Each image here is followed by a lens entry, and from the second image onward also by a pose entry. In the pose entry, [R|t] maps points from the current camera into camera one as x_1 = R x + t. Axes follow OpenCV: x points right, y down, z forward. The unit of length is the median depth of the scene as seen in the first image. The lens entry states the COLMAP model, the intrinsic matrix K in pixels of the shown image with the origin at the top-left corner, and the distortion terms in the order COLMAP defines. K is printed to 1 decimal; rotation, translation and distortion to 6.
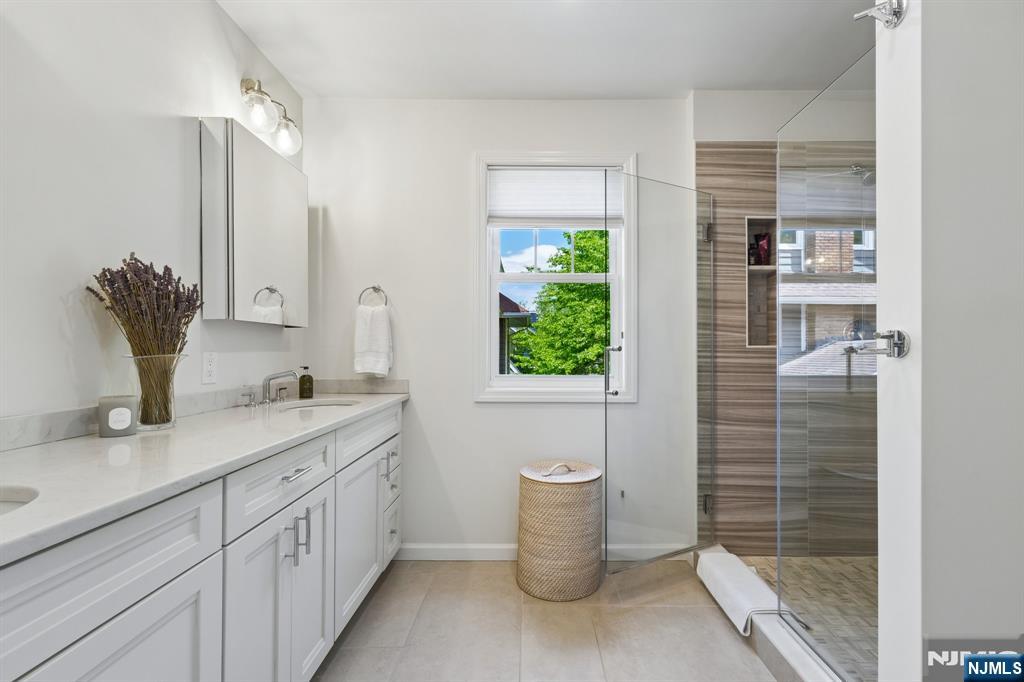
lens RADIAL K [[466.1, 0, 516.7], [0, 466.1, 347.7], [0, 0, 1]] dist [0.015970, 0.000494]
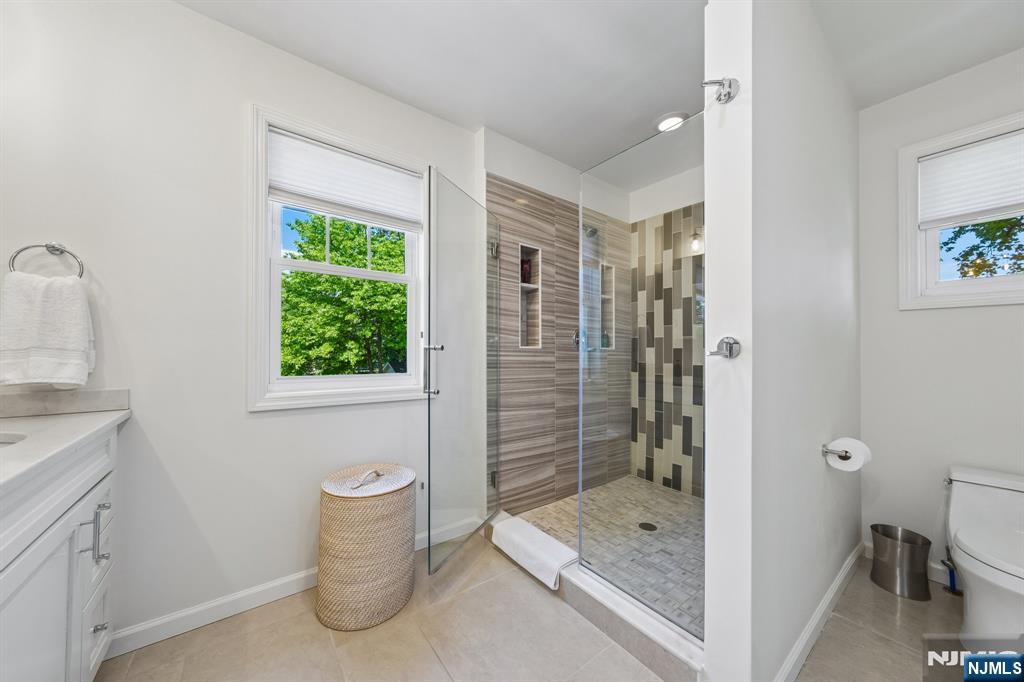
lens RADIAL K [[361.2, 0, 514.2], [0, 361.2, 350.2], [0, 0, 1]] dist [-0.000738, 0.001780]
pose [[0.795067, 0.005759, 0.606495, -0.108315], [-0.012055, 0.999907, 0.006309, 0.000223], [-0.606402, -0.012328, 0.795063, 0.239078]]
